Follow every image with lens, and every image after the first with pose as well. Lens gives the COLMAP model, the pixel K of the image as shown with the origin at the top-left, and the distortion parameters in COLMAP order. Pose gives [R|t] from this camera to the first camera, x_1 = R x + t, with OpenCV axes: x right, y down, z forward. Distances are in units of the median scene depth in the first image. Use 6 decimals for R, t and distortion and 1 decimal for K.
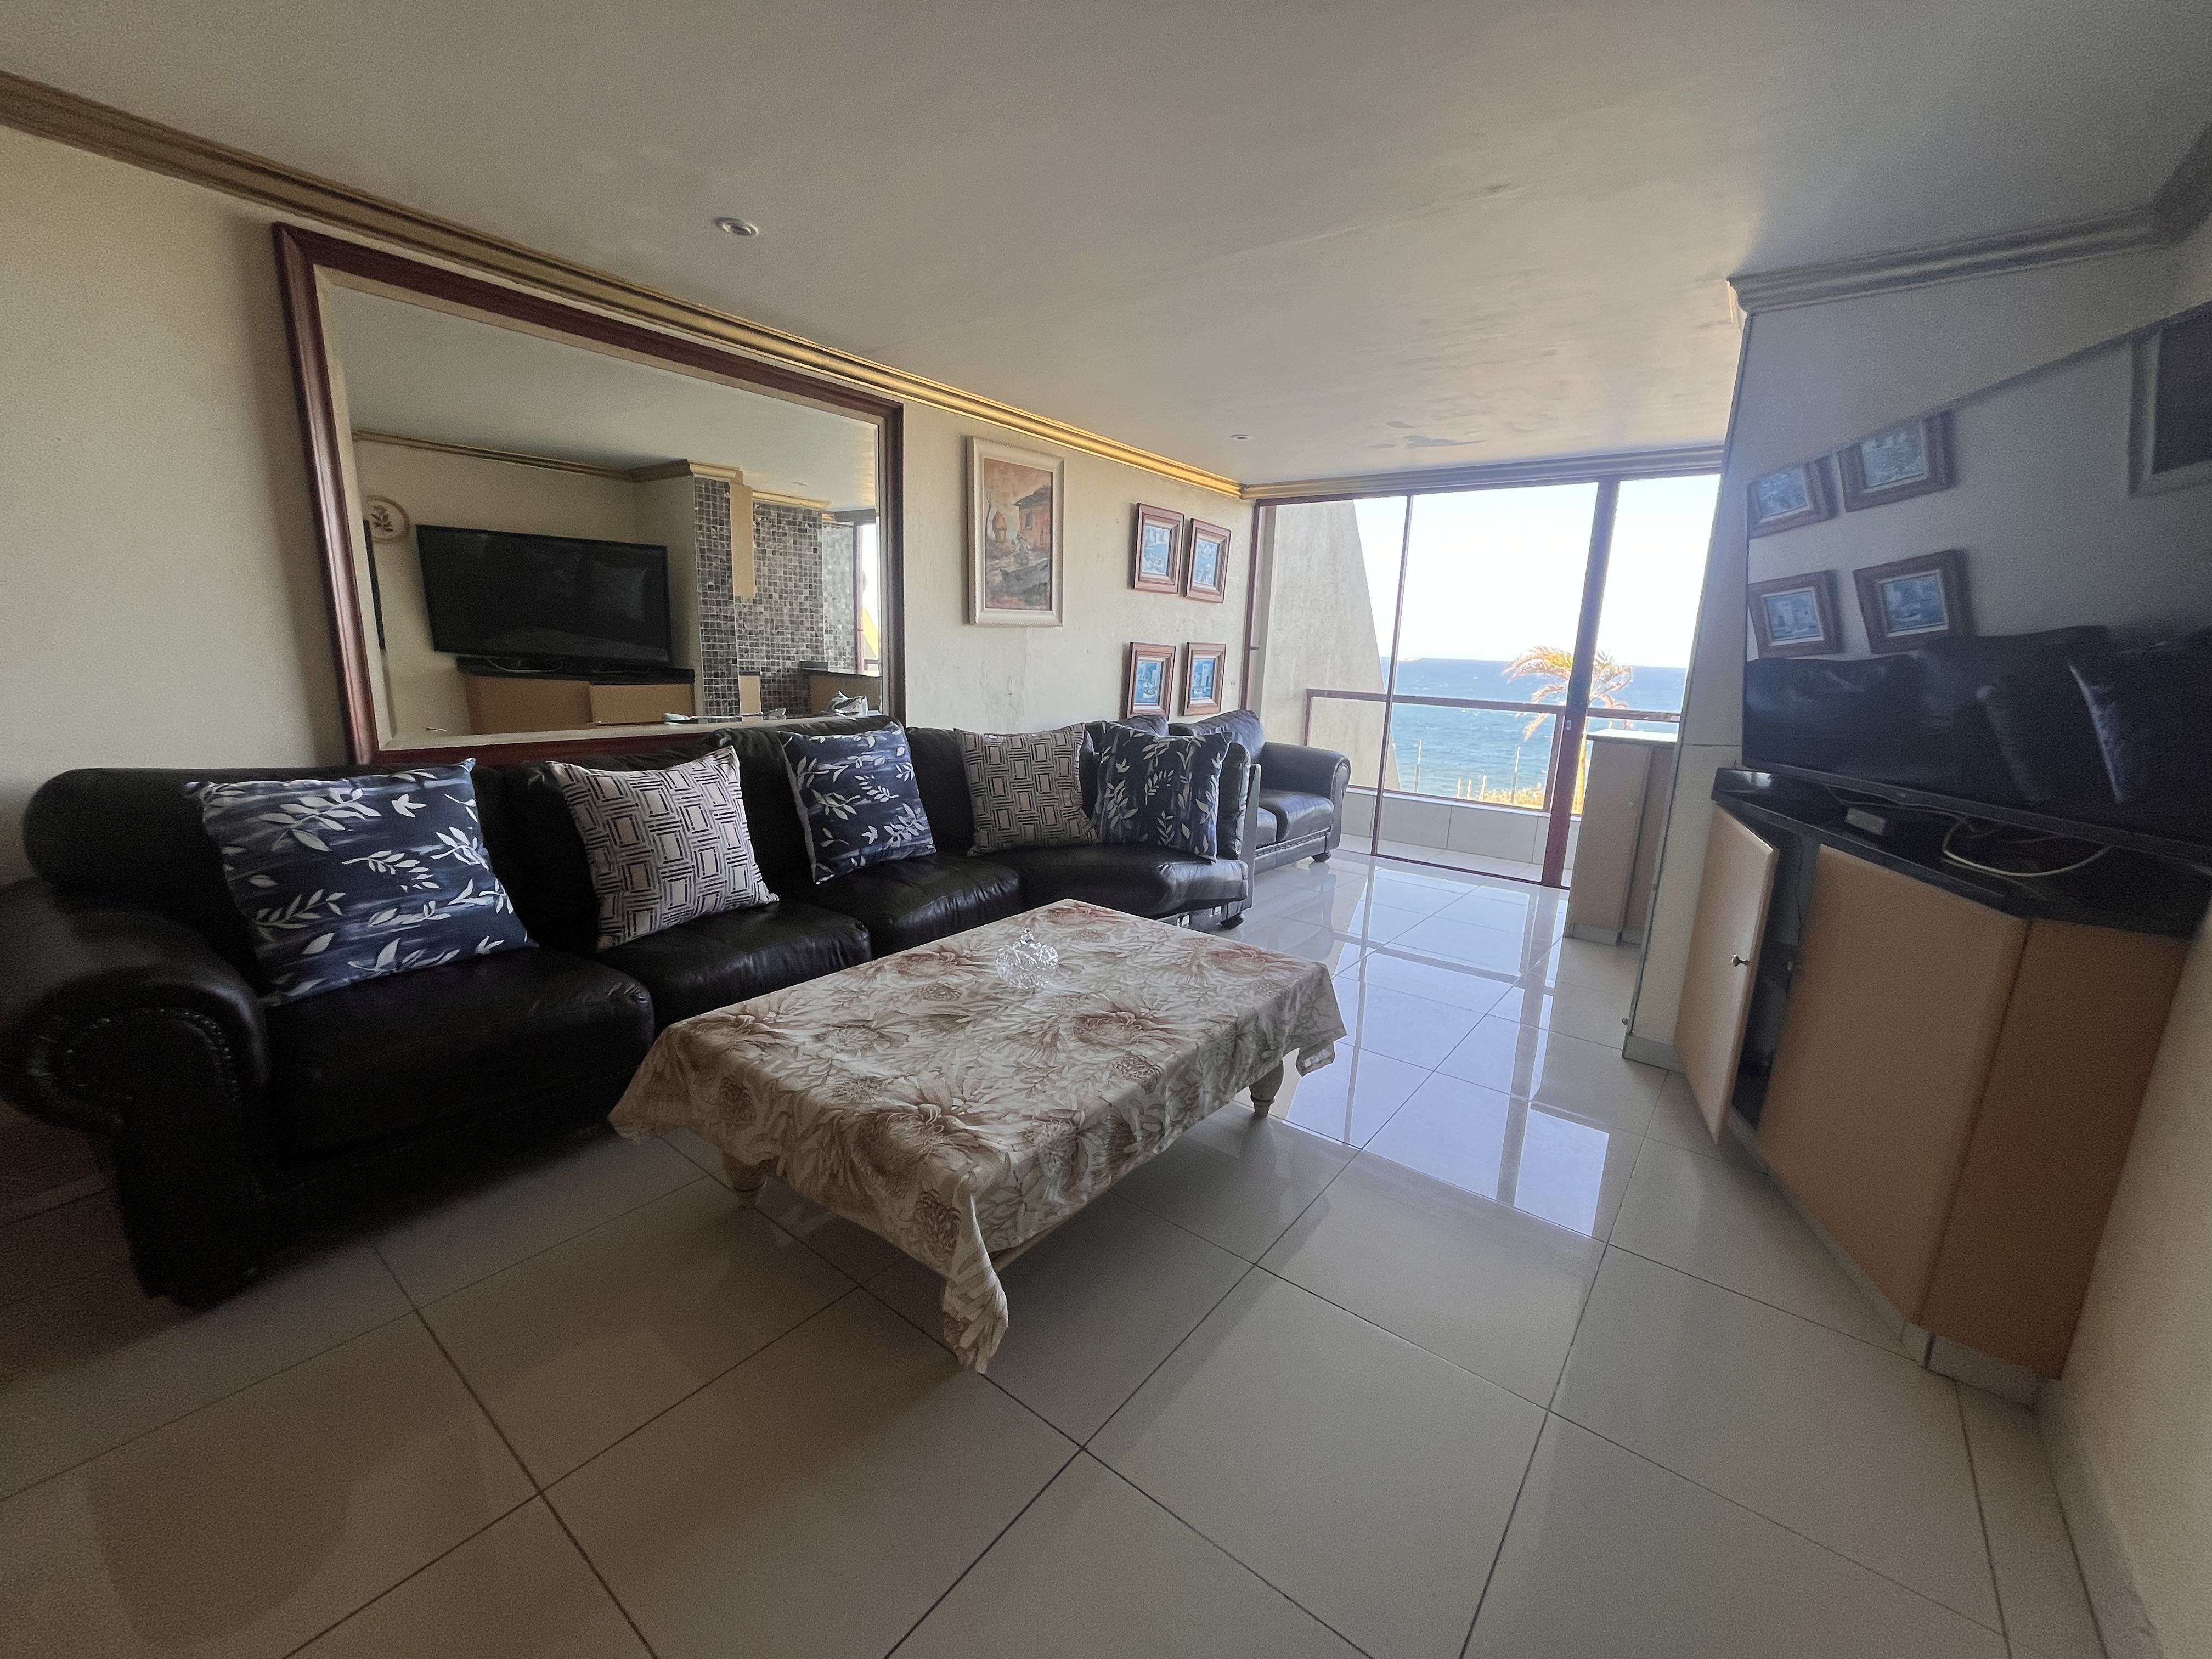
lens RADIAL K [[887.6, 0, 1105.1], [0, 887.6, 837.5], [0, 0, 1]] dist [-0.000873, -0.001456]
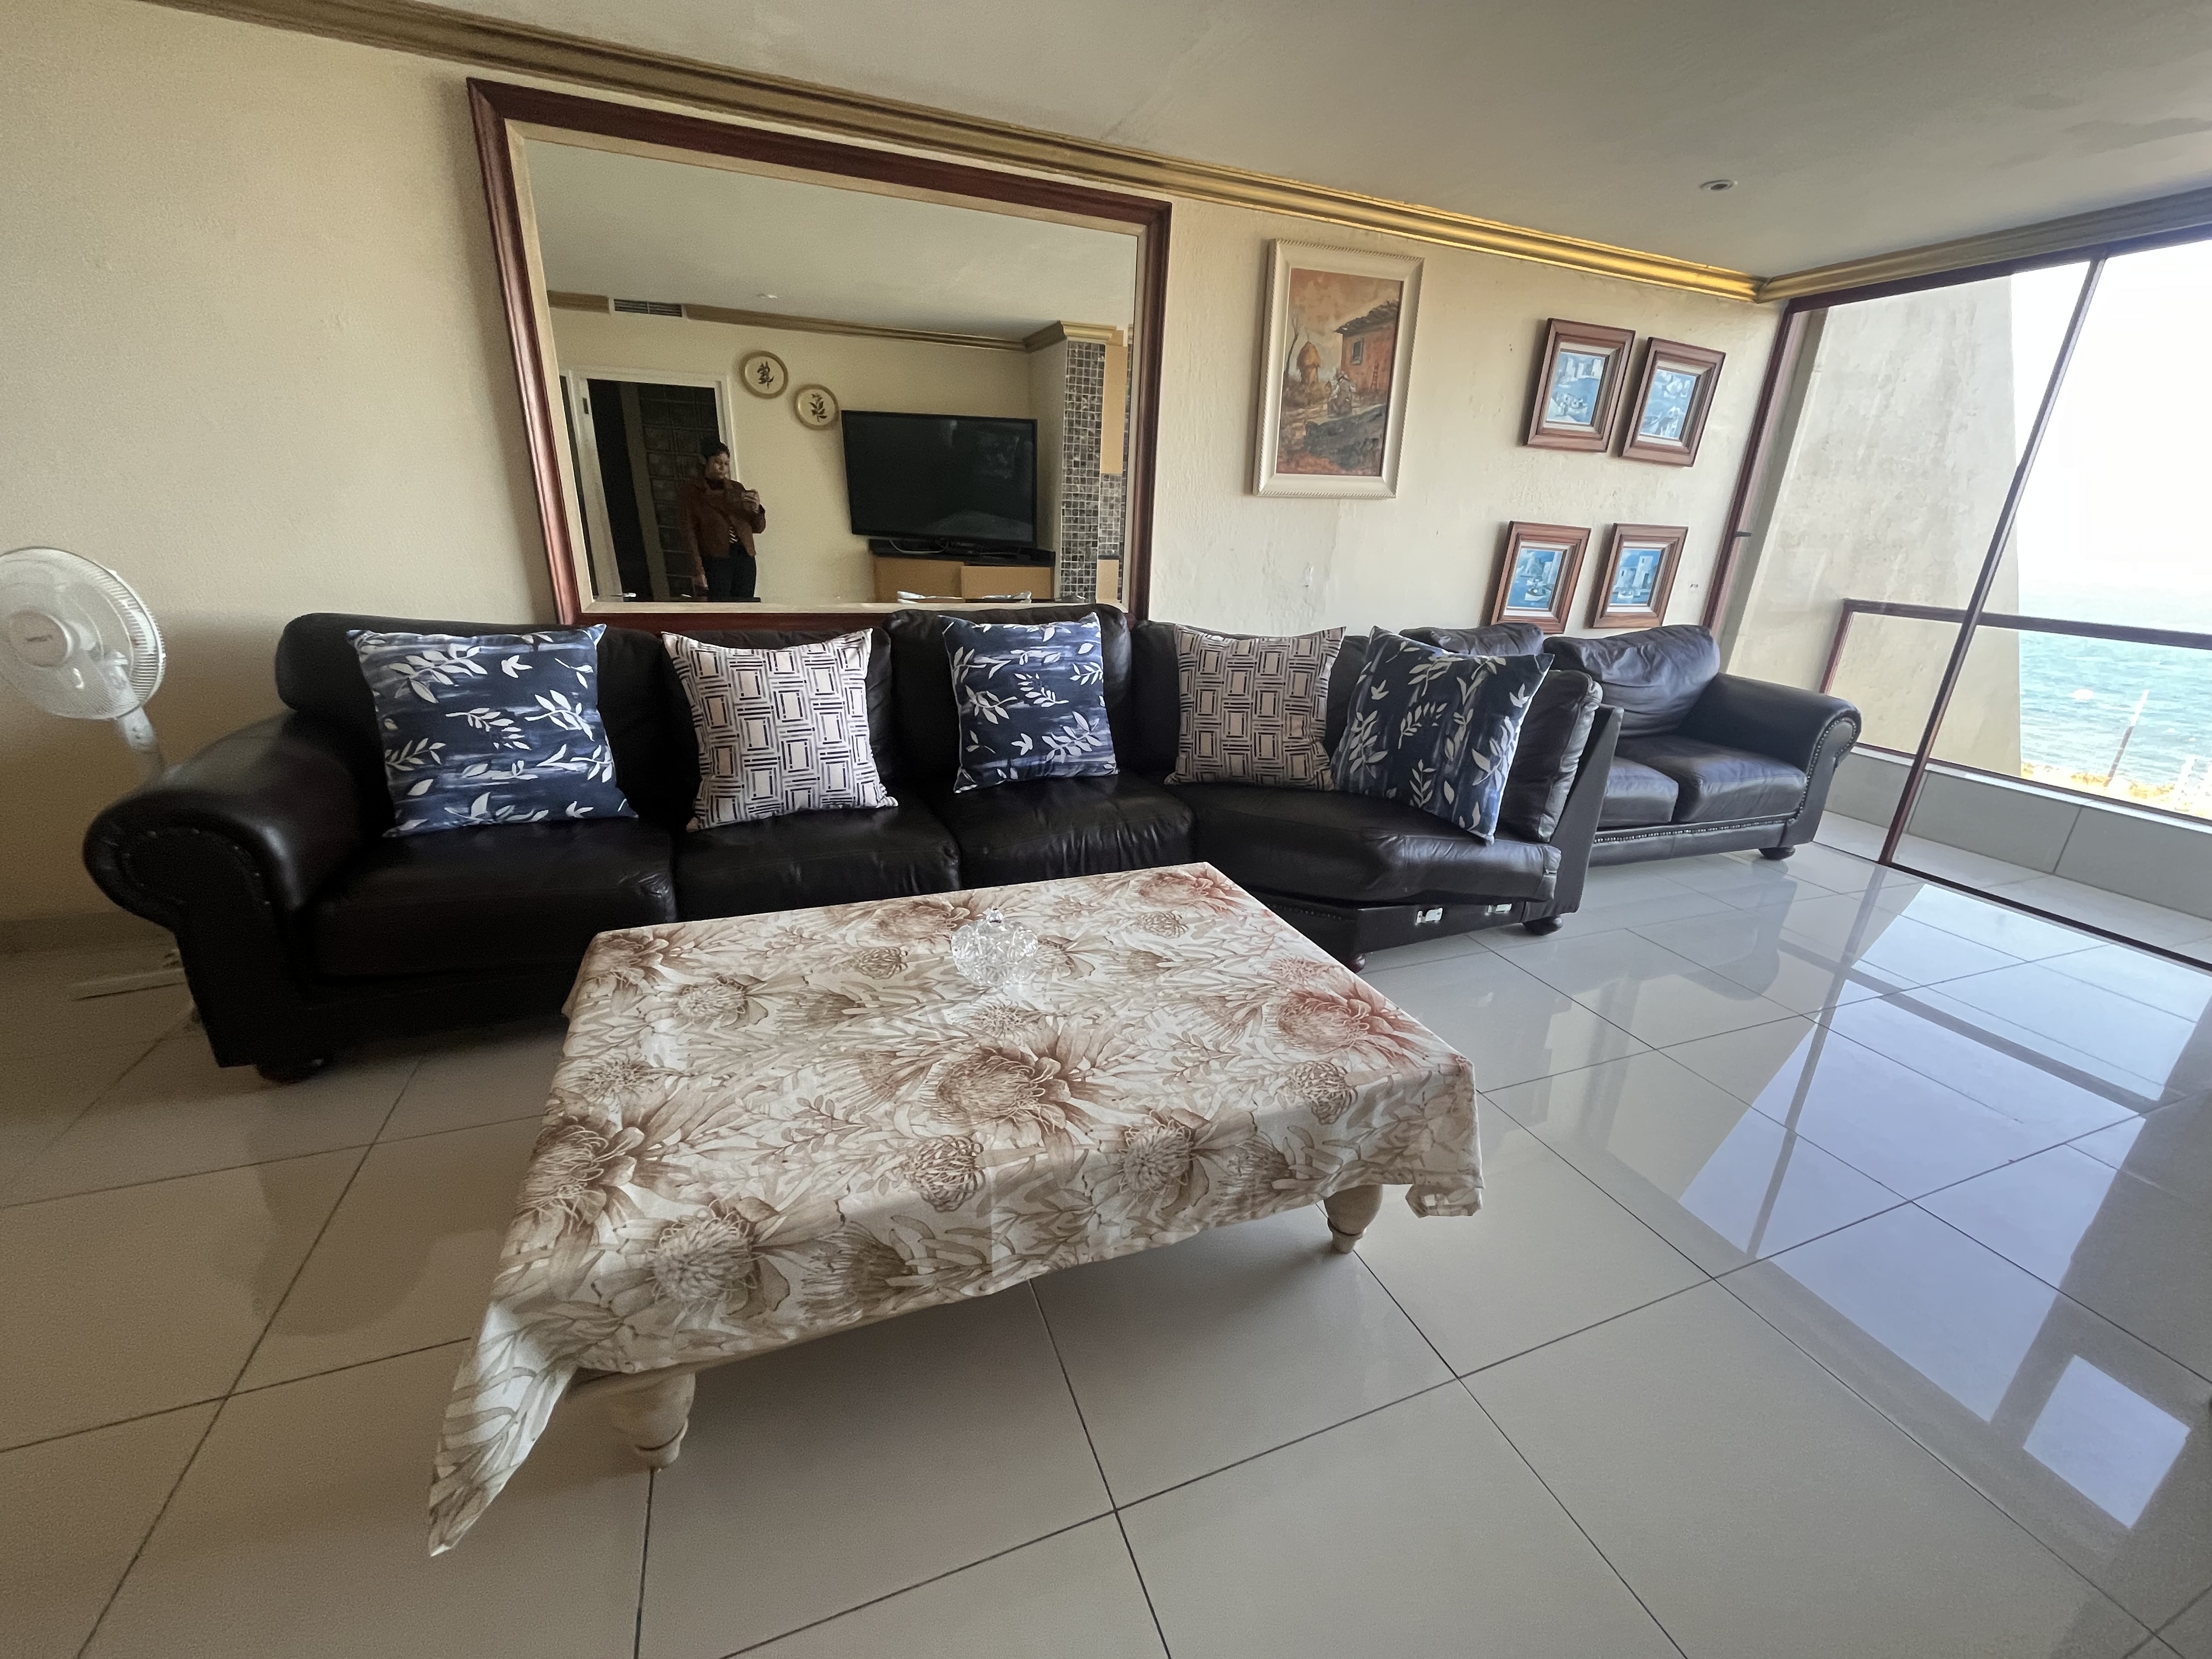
lens RADIAL K [[887.6, 0, 1105.7], [0, 887.6, 836.6], [0, 0, 1]] dist [-0.000873, -0.001456]
pose [[0.858288, 0.174380, -0.482631, 0.201892], [-0.118402, 0.982411, 0.144394, -0.042121], [0.499322, -0.066787, 0.863839, 0.254038]]
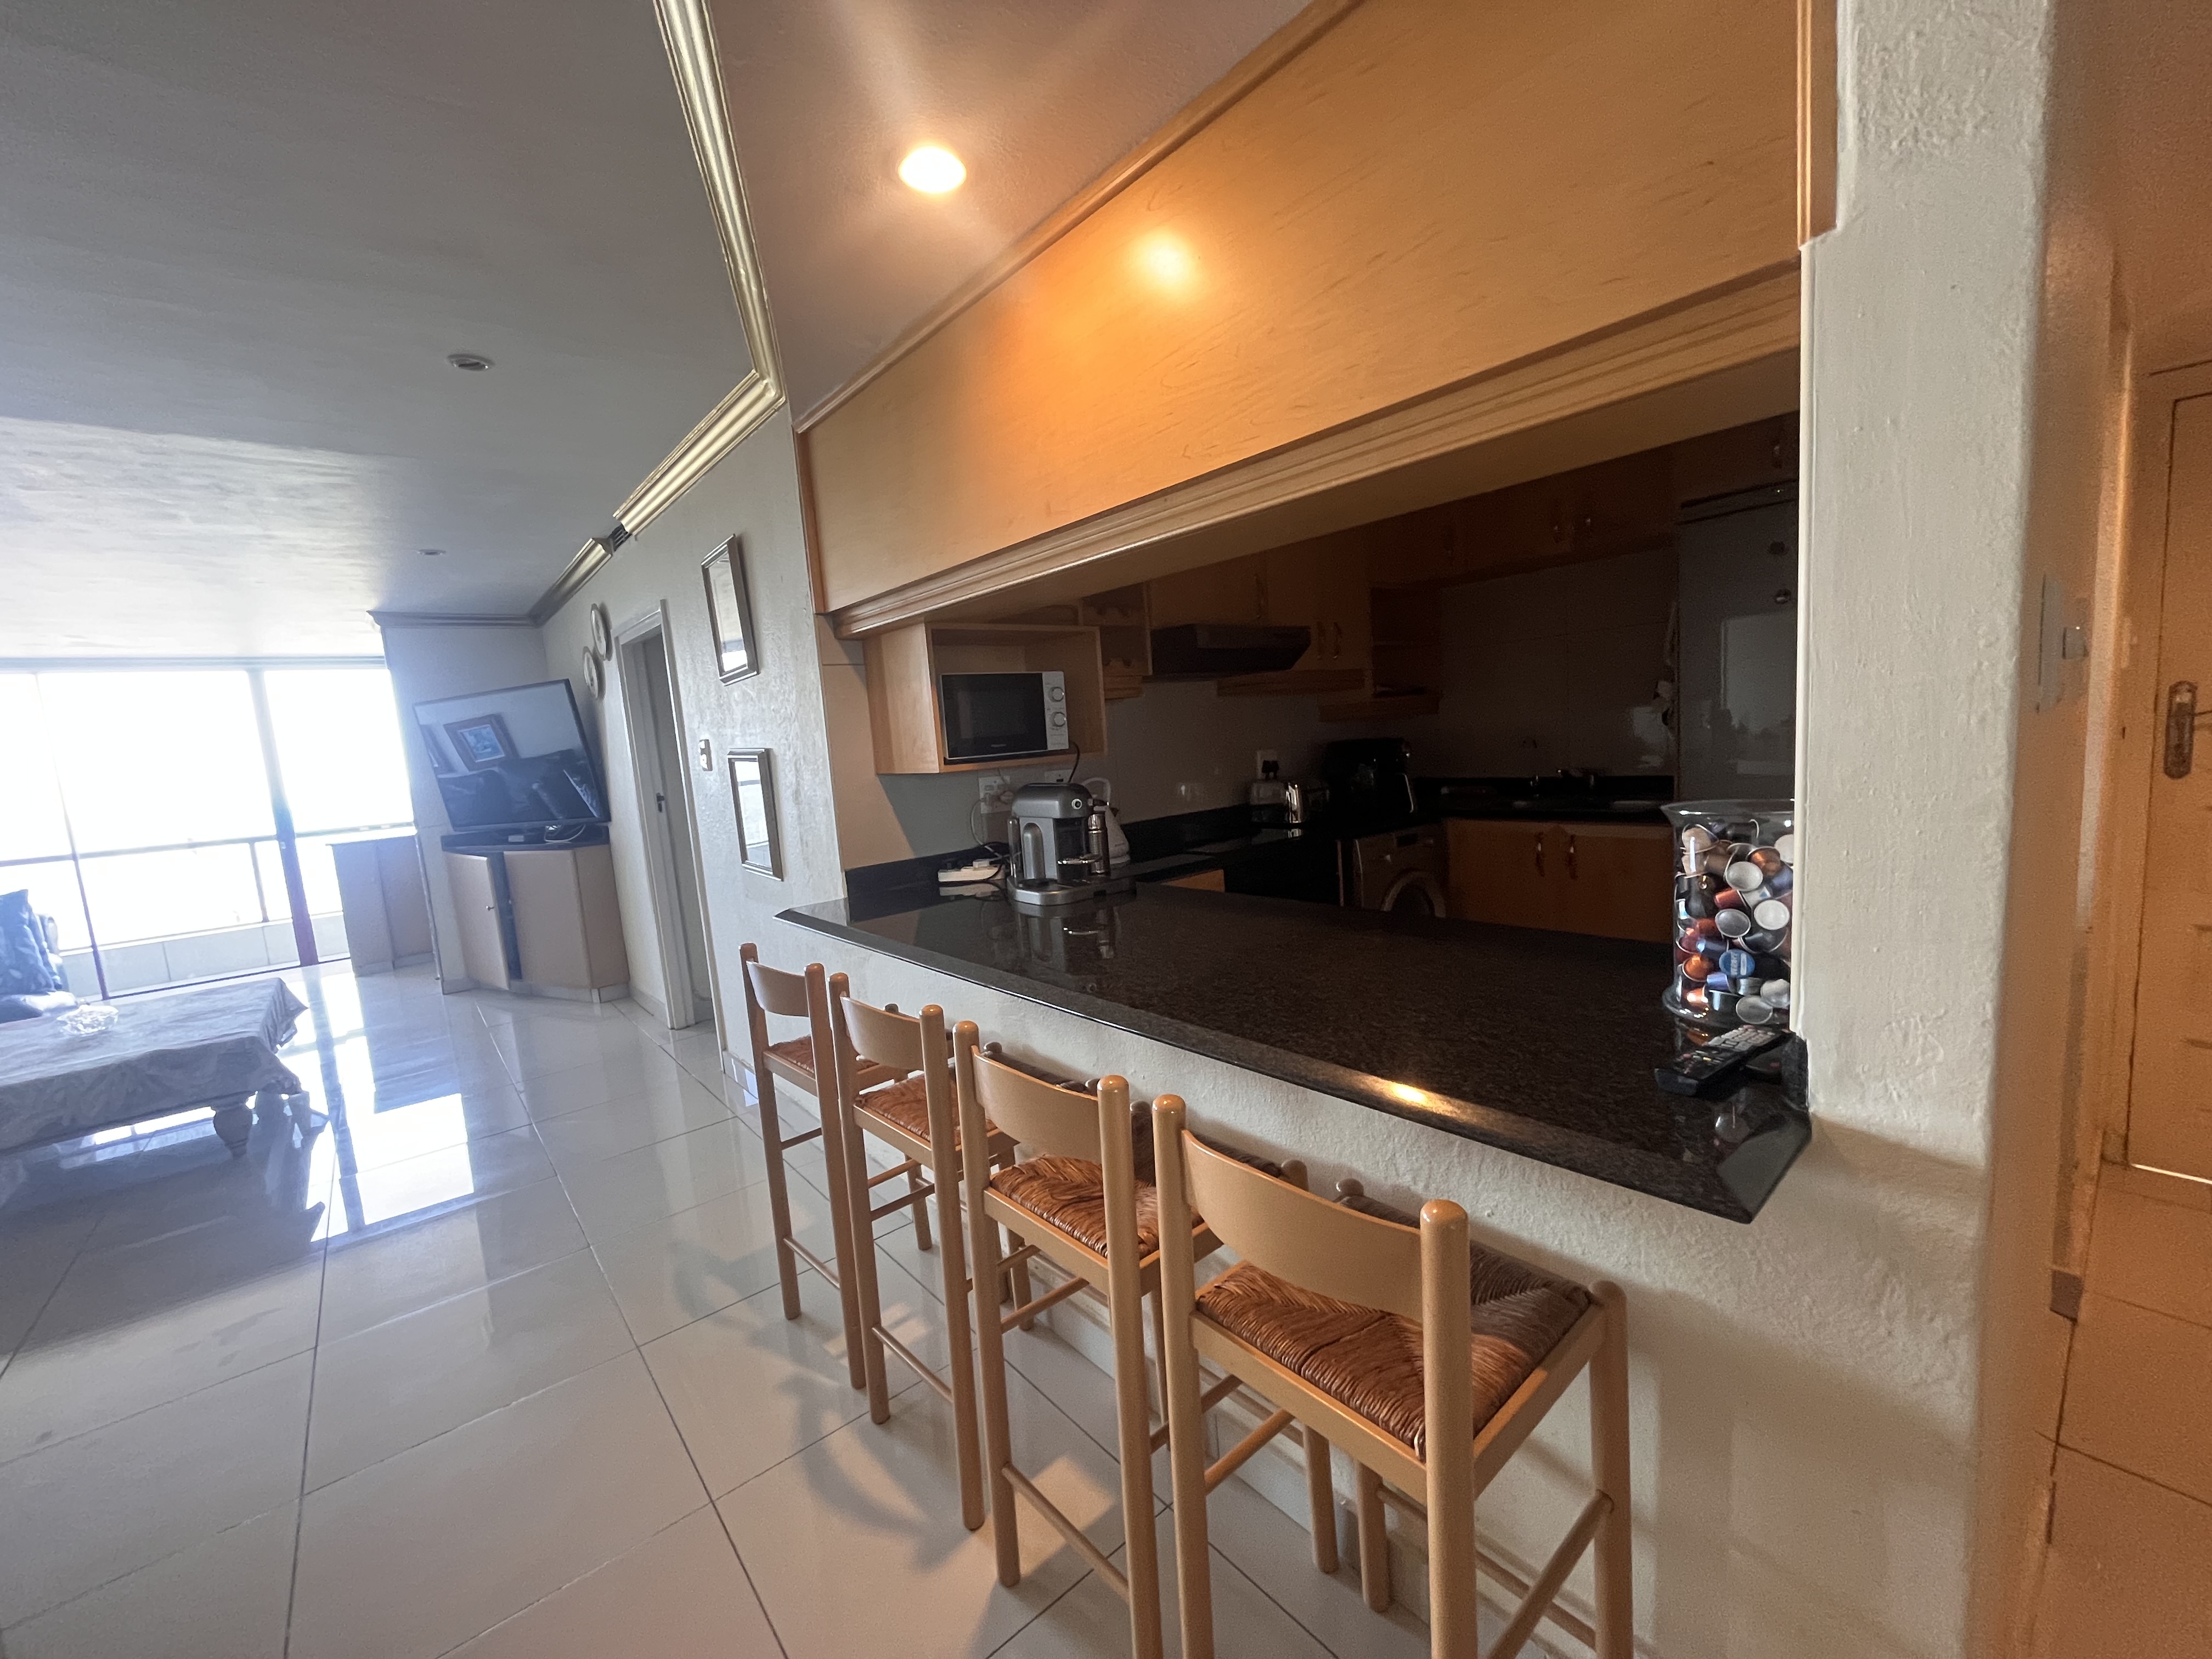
lens RADIAL K [[887.6, 0, 1109.1], [0, 887.6, 838.5], [0, 0, 1]] dist [-0.000873, -0.001456]
pose [[0.208861, -0.168680, 0.963288, -0.707609], [0.288078, 0.951918, 0.104228, 0.117048], [-0.934552, 0.255733, 0.247412, -0.697724]]
